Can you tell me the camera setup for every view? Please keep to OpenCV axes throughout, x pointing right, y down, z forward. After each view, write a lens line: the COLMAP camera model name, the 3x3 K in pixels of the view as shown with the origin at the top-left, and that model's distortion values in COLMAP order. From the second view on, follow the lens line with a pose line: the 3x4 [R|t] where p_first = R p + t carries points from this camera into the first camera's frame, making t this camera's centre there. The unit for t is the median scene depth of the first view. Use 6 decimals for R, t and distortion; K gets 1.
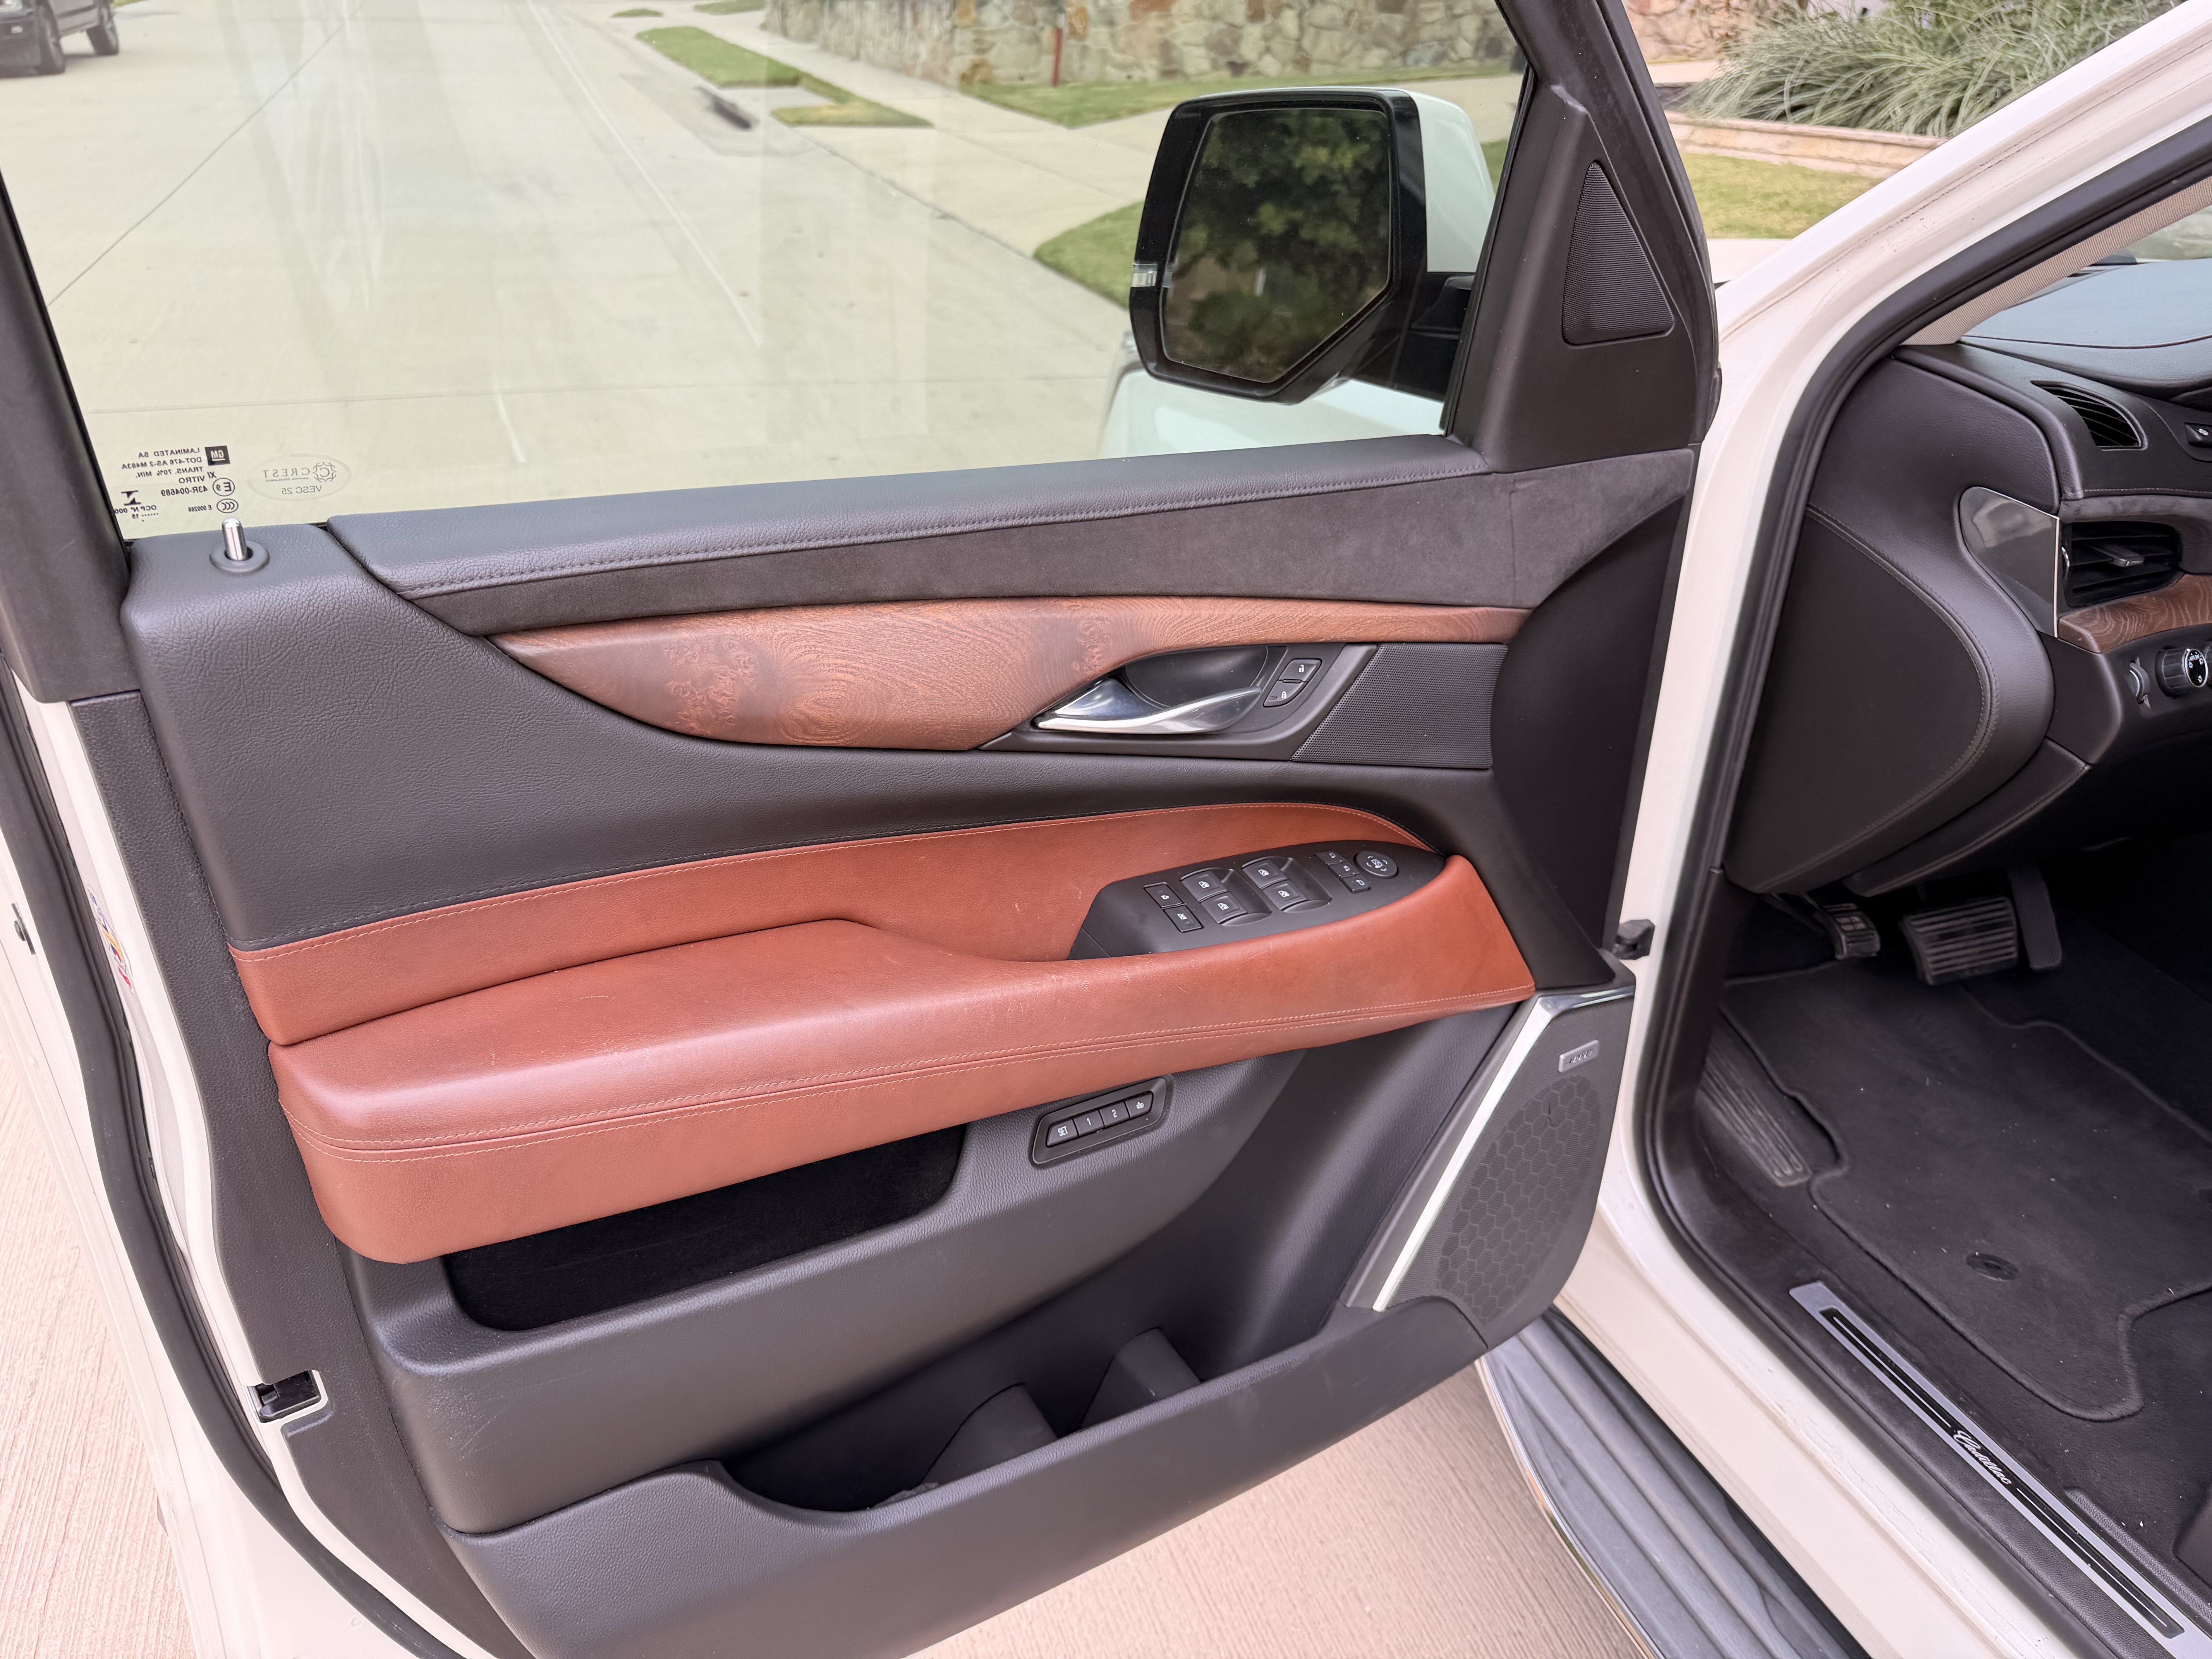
lens RADIAL K [[1565.6, 0, 1119.4], [0, 1565.6, 824.1], [0, 0, 1]] dist [0.029177, -0.040906]
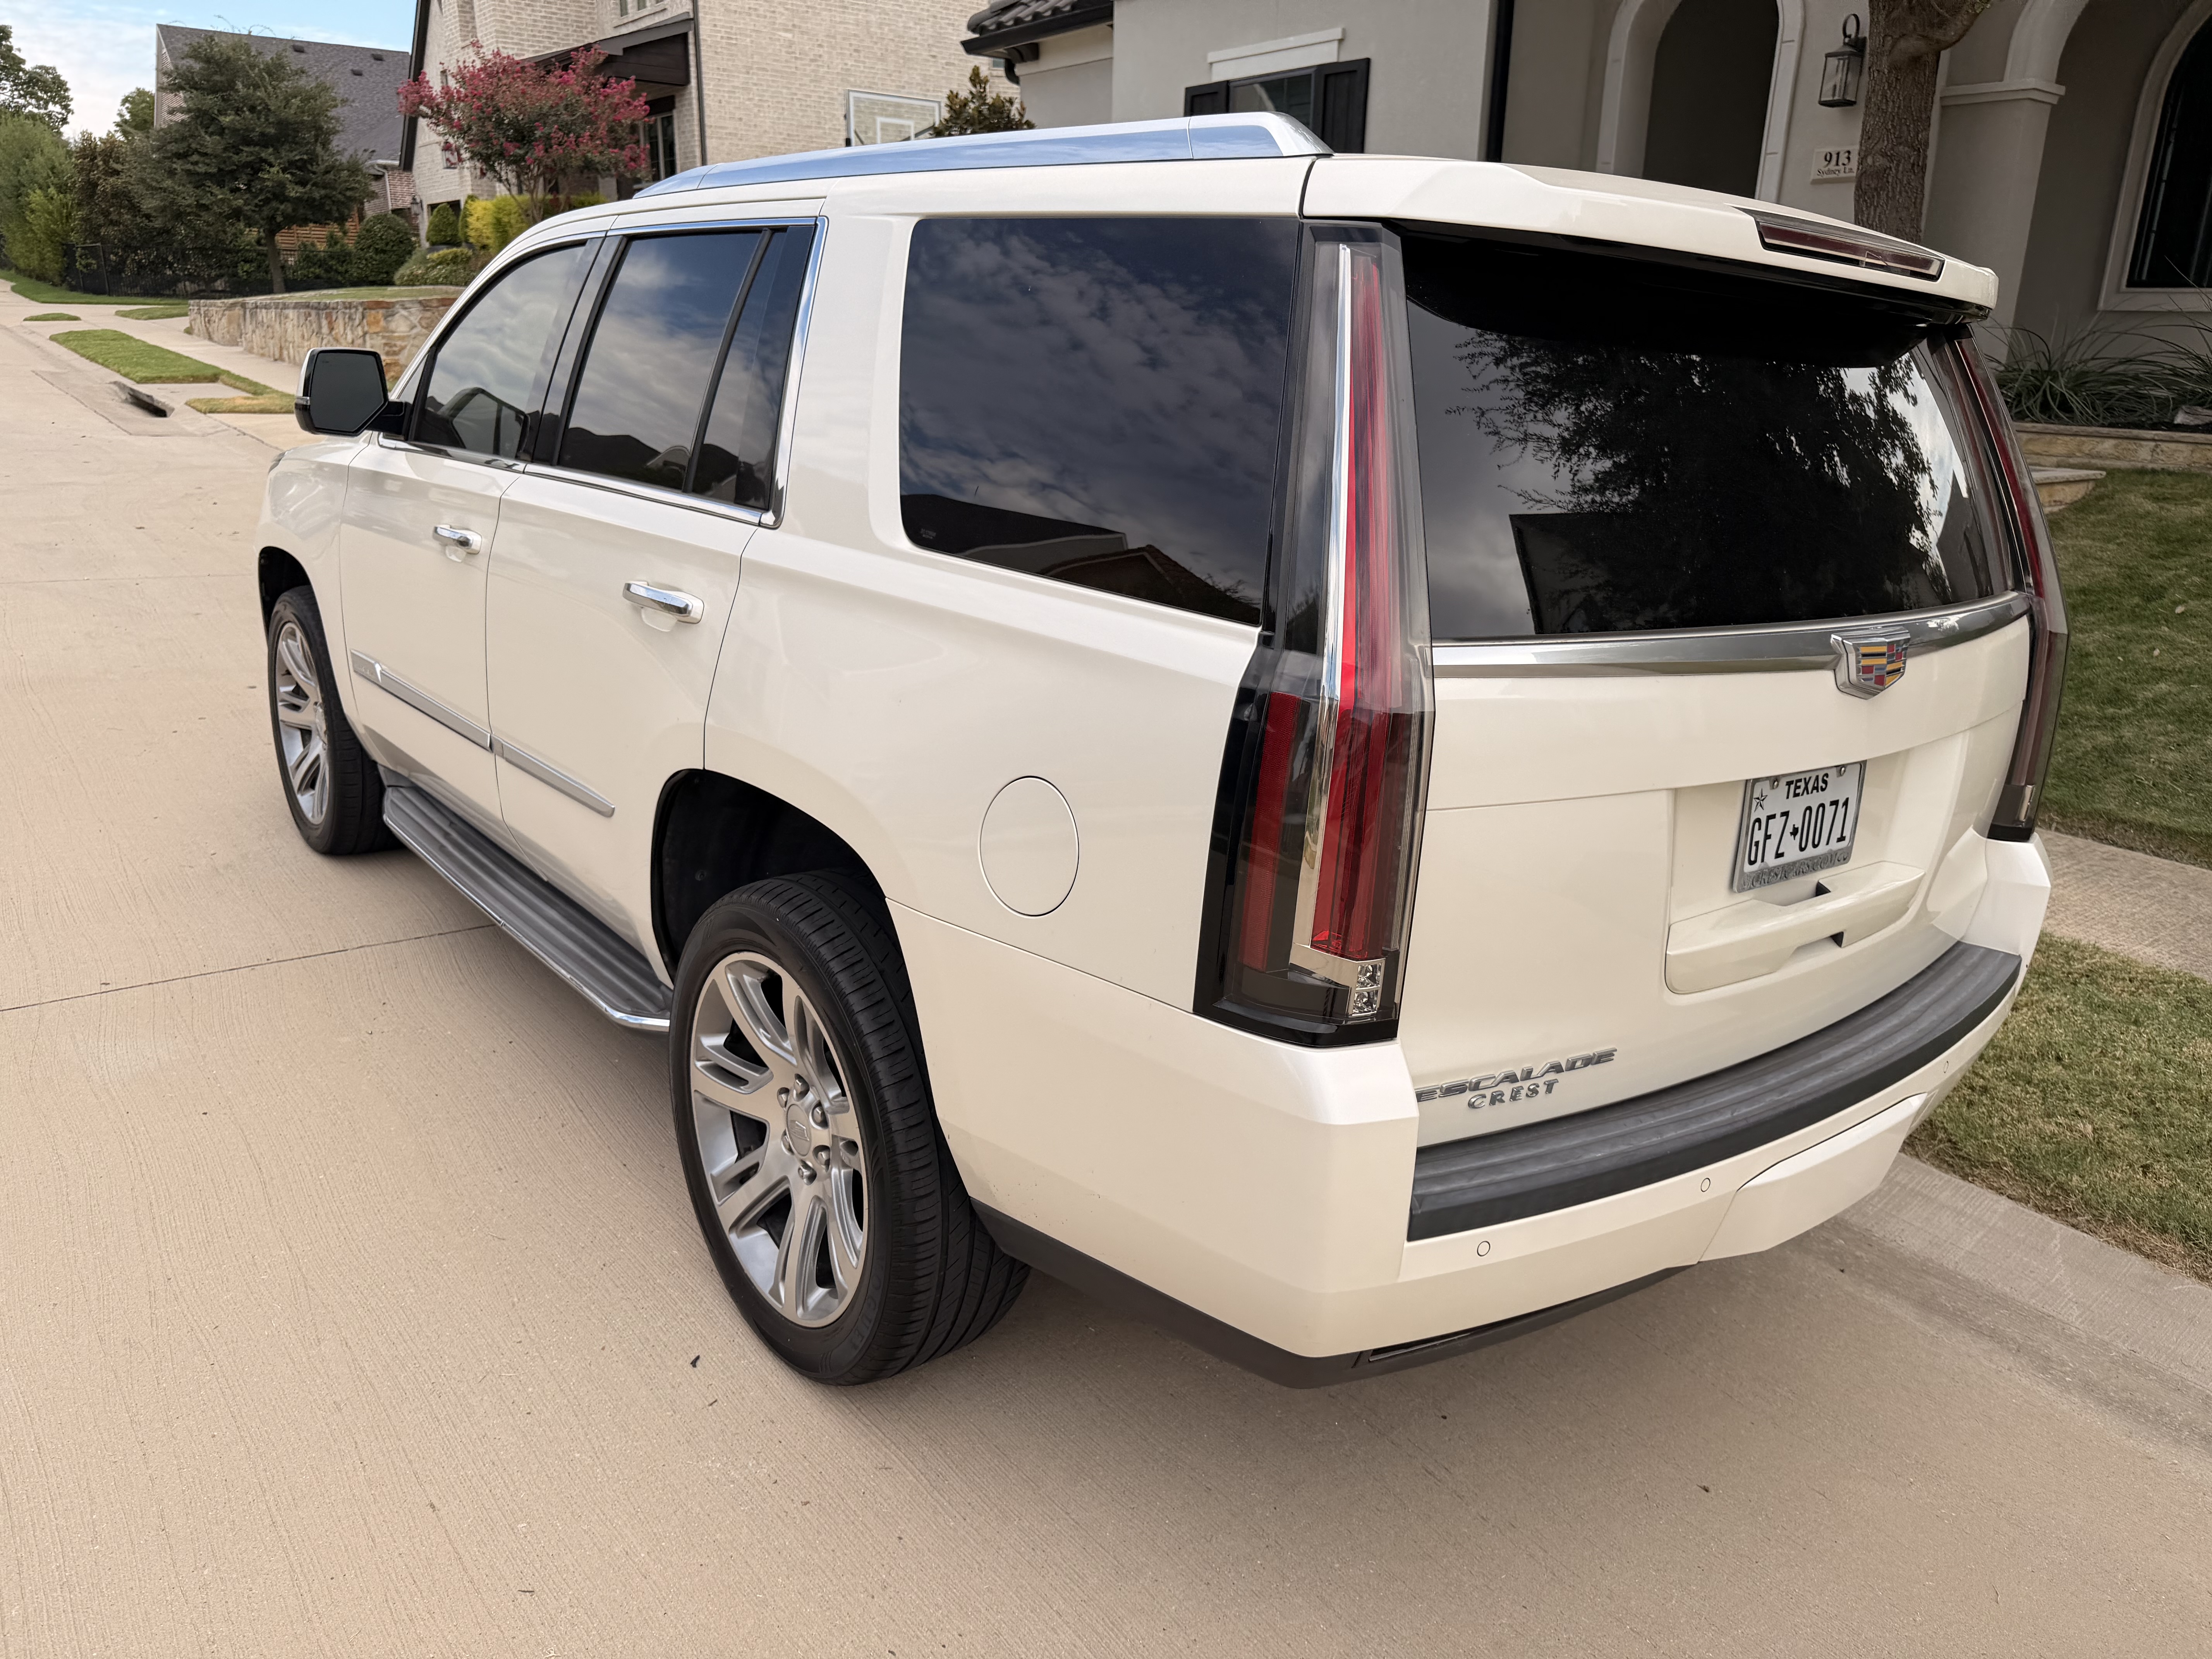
lens RADIAL K [[1565.6, 0, 1090.4], [0, 1565.6, 826.1], [0, 0, 1]] dist [0.029177, -0.040906]
pose [[0.957609, -0.075365, 0.278036, 0.053276], [0.121211, 0.980988, -0.151563, 0.079058], [-0.261328, 0.178840, 0.948538, -0.153319]]
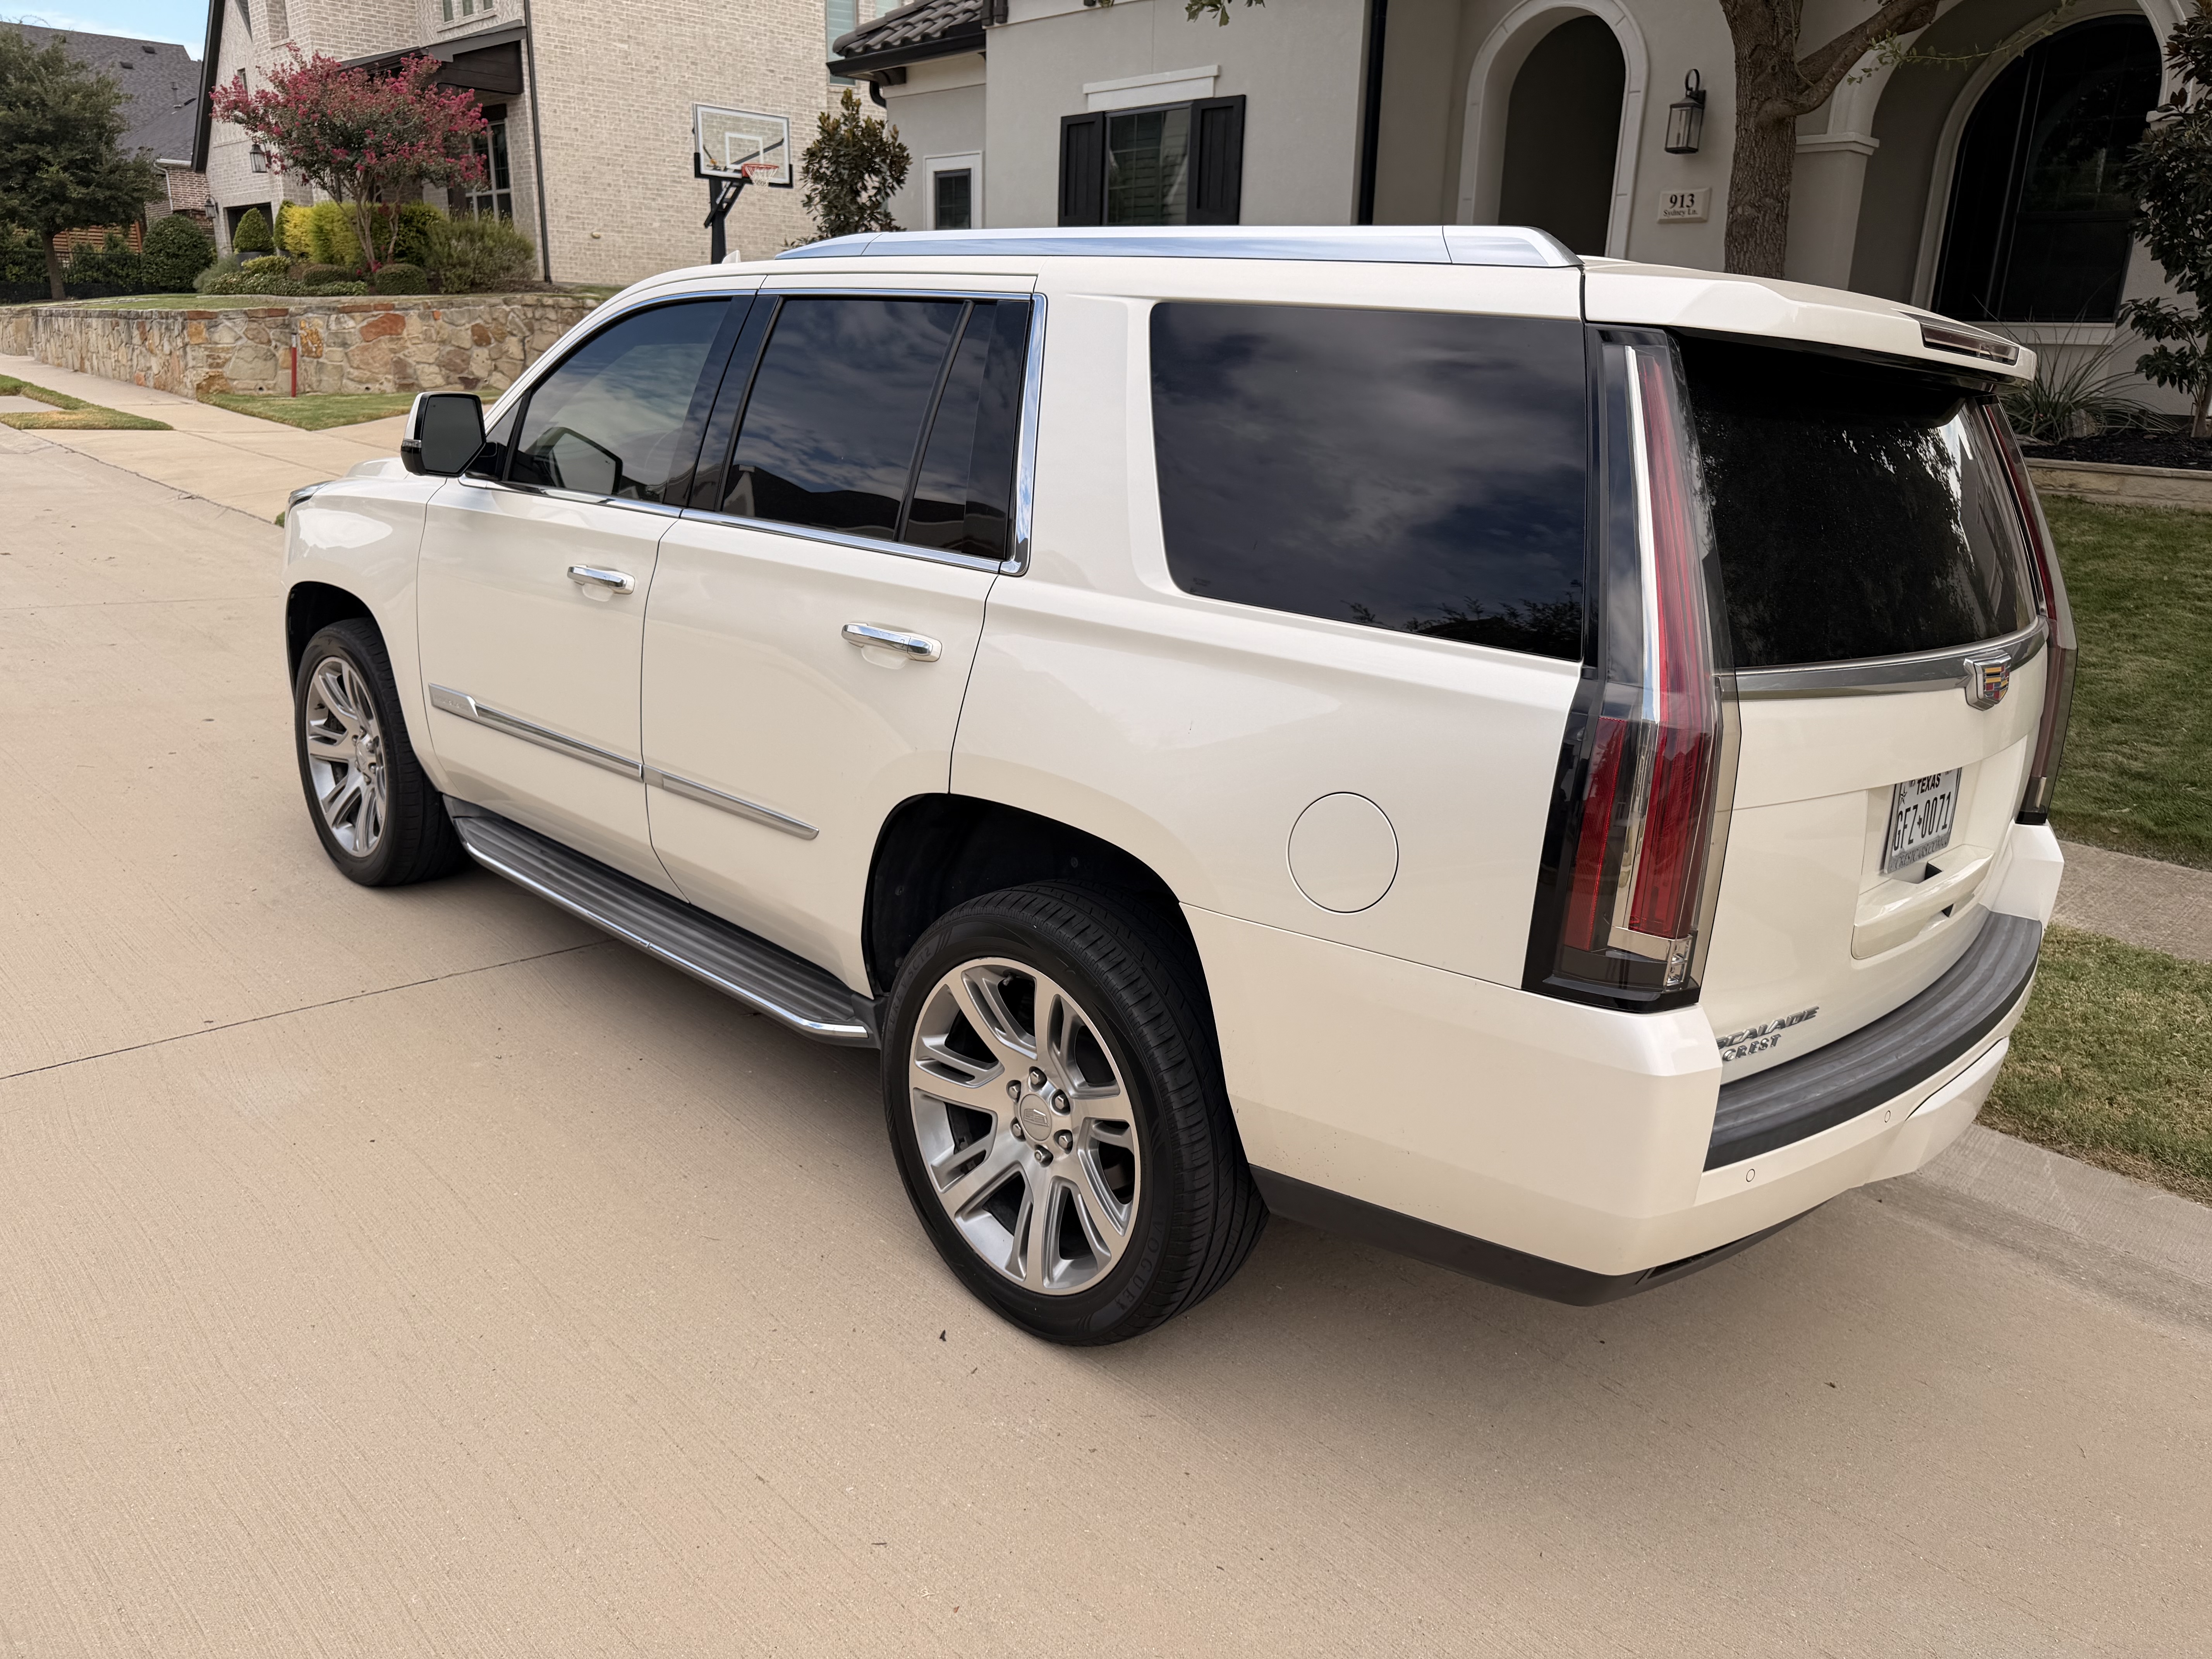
lens RADIAL K [[1565.6, 0, 1100.2], [0, 1565.6, 819.8], [0, 0, 1]] dist [0.029177, -0.040906]
pose [[0.915053, -0.099376, 0.390900, 0.015506], [0.167358, 0.975351, -0.143809, 0.075981], [-0.366974, 0.197013, 0.909129, -0.156653]]
